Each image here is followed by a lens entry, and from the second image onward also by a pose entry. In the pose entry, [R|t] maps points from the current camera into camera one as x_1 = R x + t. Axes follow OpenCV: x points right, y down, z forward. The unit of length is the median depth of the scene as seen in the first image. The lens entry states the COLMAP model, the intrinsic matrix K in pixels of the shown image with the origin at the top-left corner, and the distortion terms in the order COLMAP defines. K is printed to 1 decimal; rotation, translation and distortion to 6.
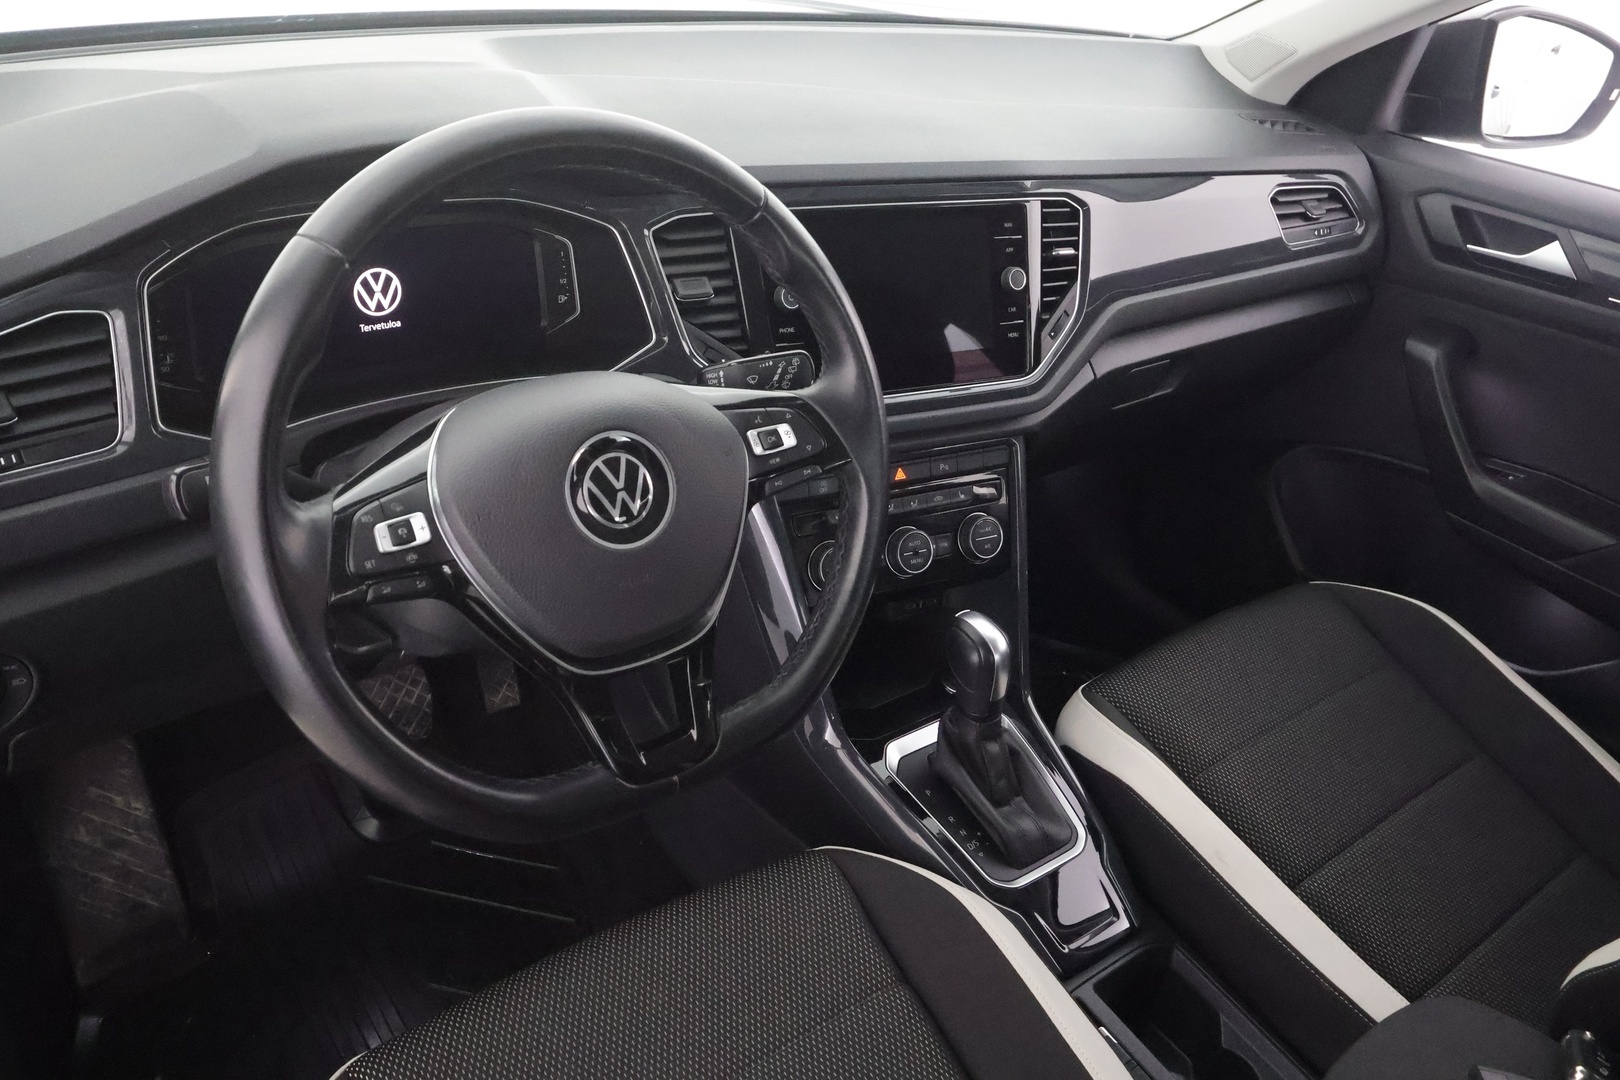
lens RADIAL K [[1281.3, 0, 810.0], [0, 1281.3, 540.0], [0, 0, 1]] dist [-0.002910, -0.004023]
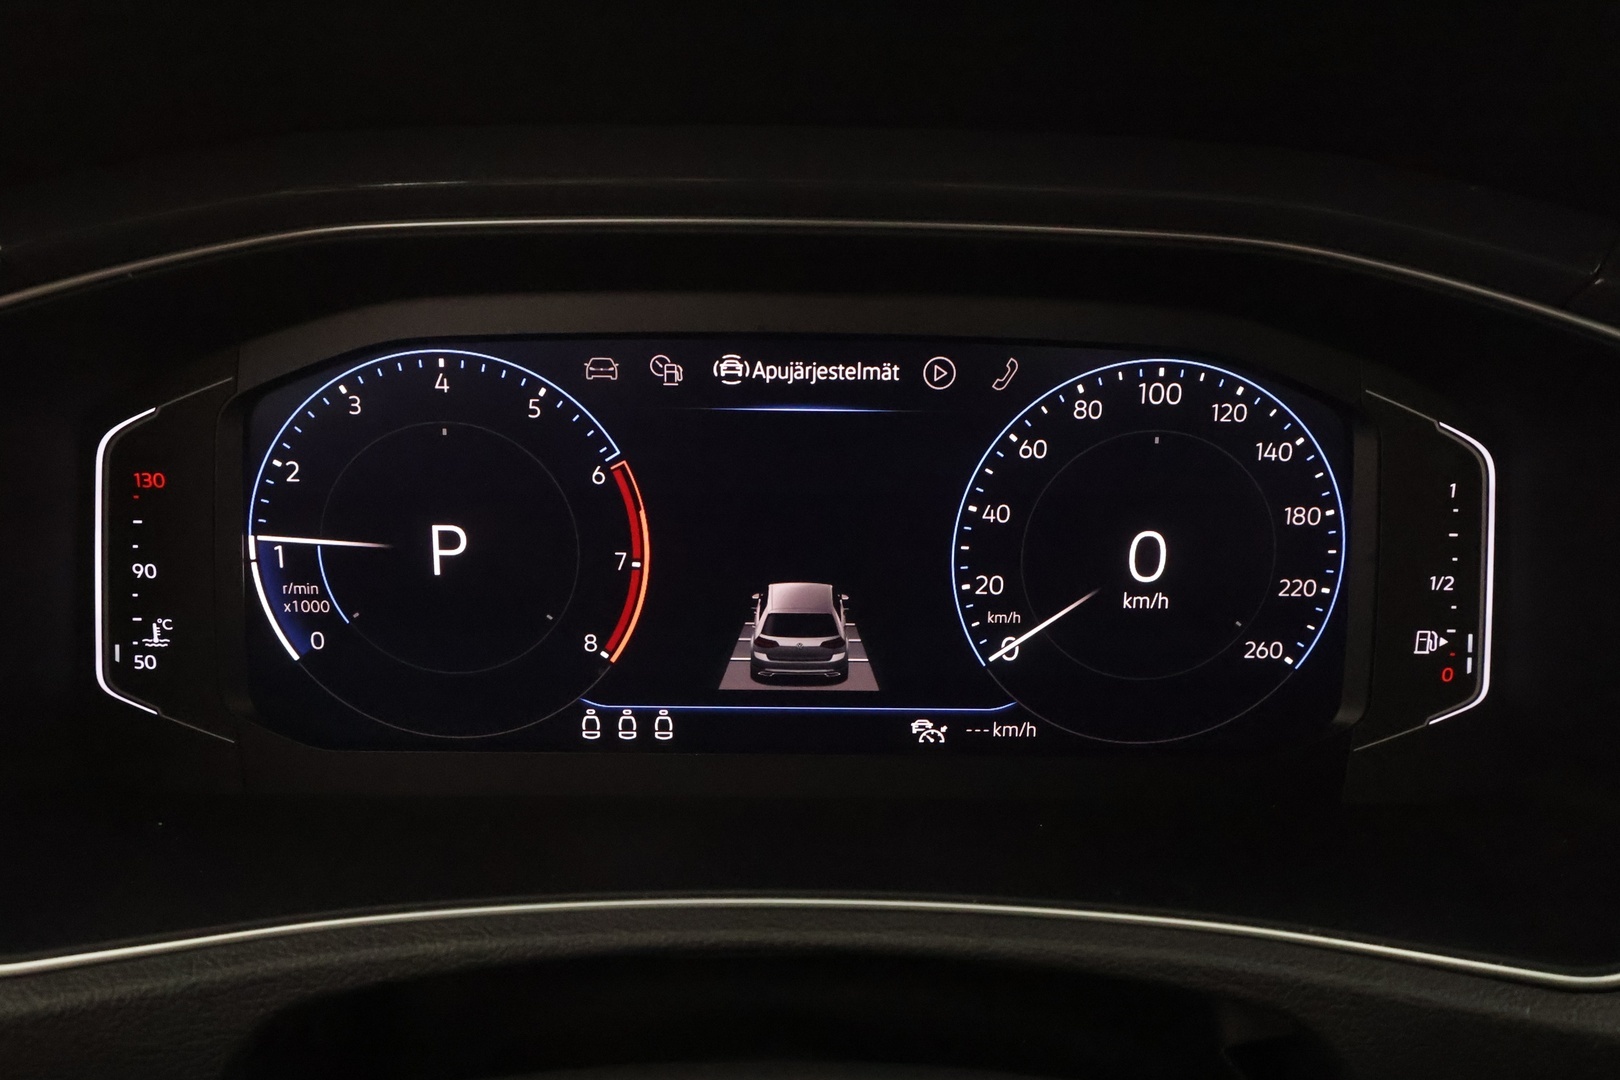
lens RADIAL K [[1281.3, 0, 810.0], [0, 1281.3, 540.0], [0, 0, 1]] dist [-0.002910, -0.004023]
pose [[0.797017, 0.087923, -0.597522, -0.134167], [-0.248039, 0.949713, -0.191106, -0.120399], [0.550672, 0.300523, 0.778746, 0.690959]]
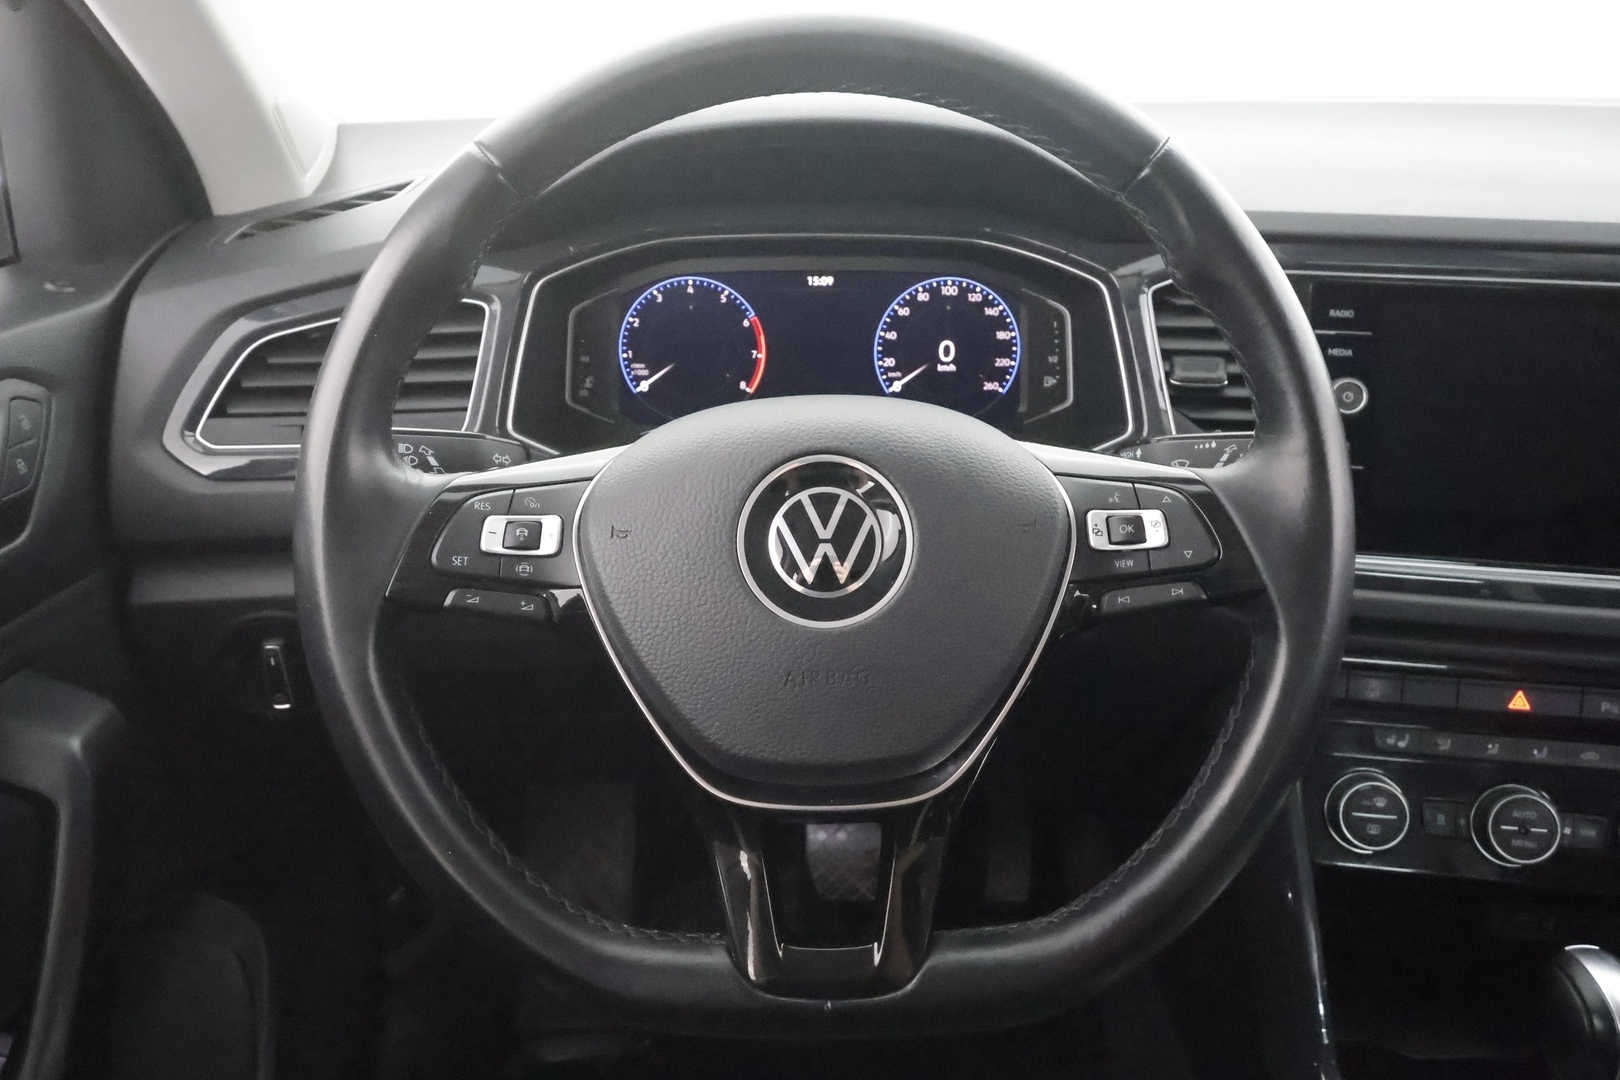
lens RADIAL K [[1222.2, 0, 810.0], [0, 1222.2, 540.0], [0, 0, 1]] dist [-0.003981, 0.002936]
pose [[0.790753, 0.137394, -0.596518, 0.156619], [-0.241281, 0.965550, -0.097454, 0.017036], [0.562578, 0.220990, 0.796661, 0.332575]]
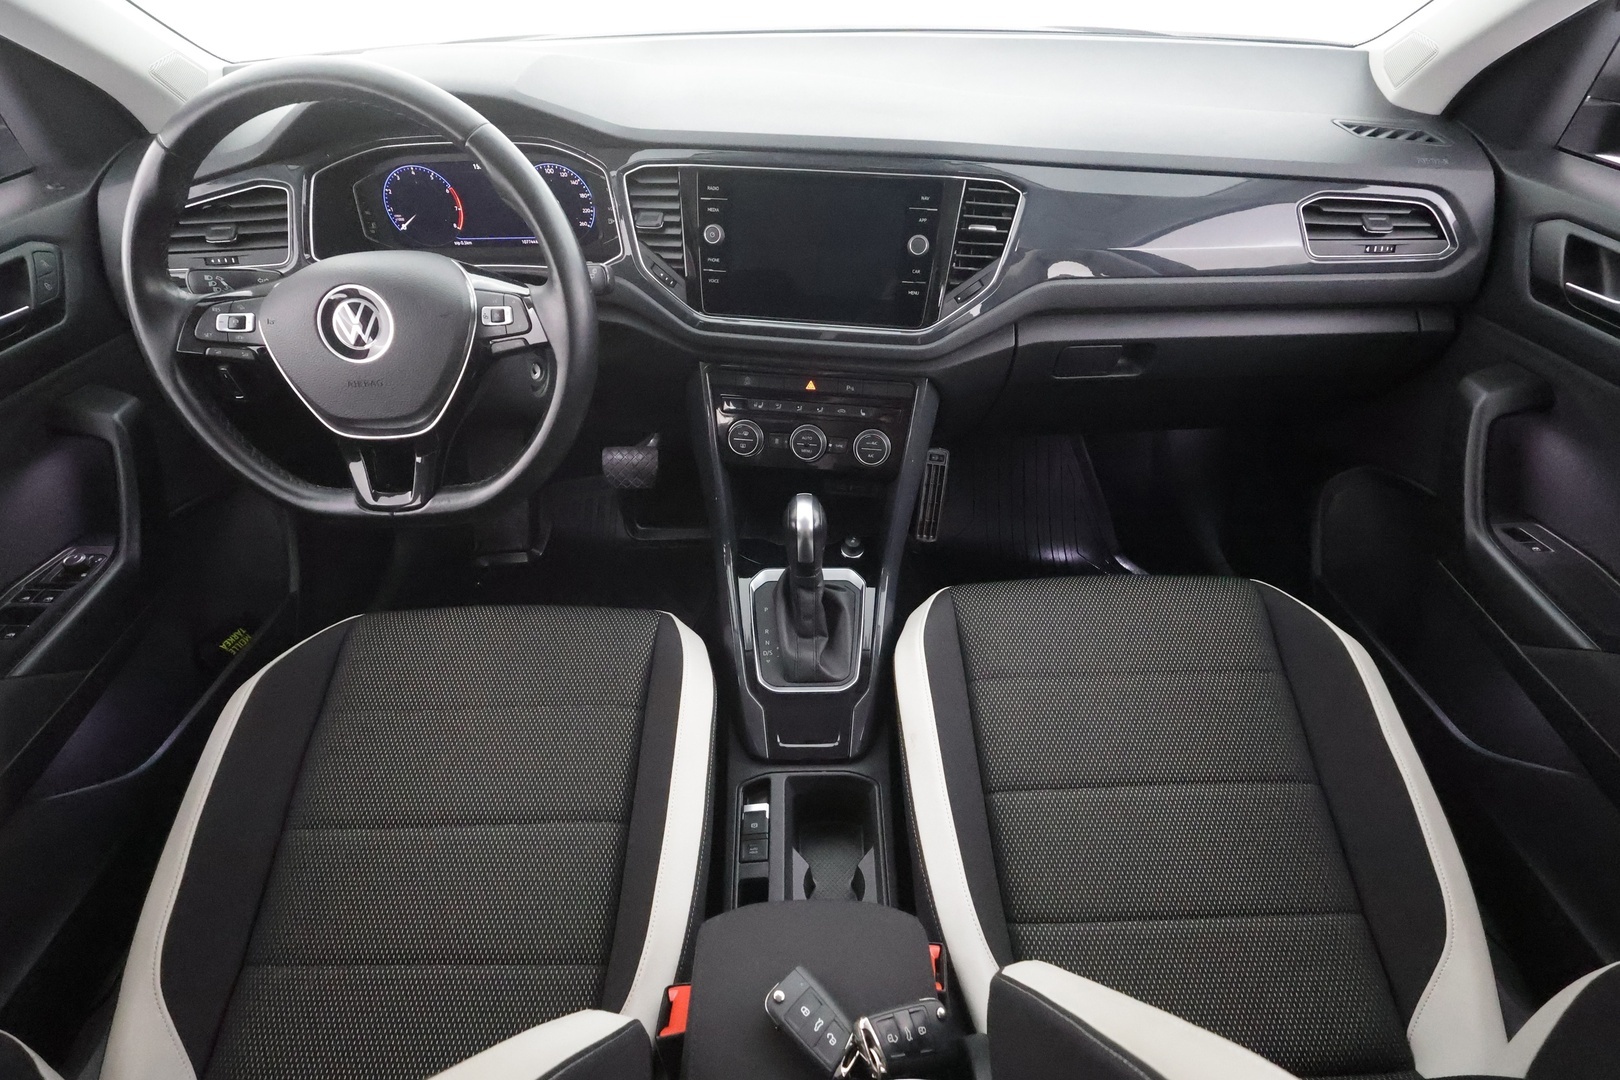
lens RADIAL K [[736.6, 0, 810.0], [0, 736.6, 540.0], [0, 0, 1]] dist [-0.000834, -0.001398]
pose [[0.795512, 0.316036, -0.516994, 0.577949], [-0.226358, 0.946439, 0.230250, -0.083799], [0.562070, -0.066141, 0.824441, 0.379345]]
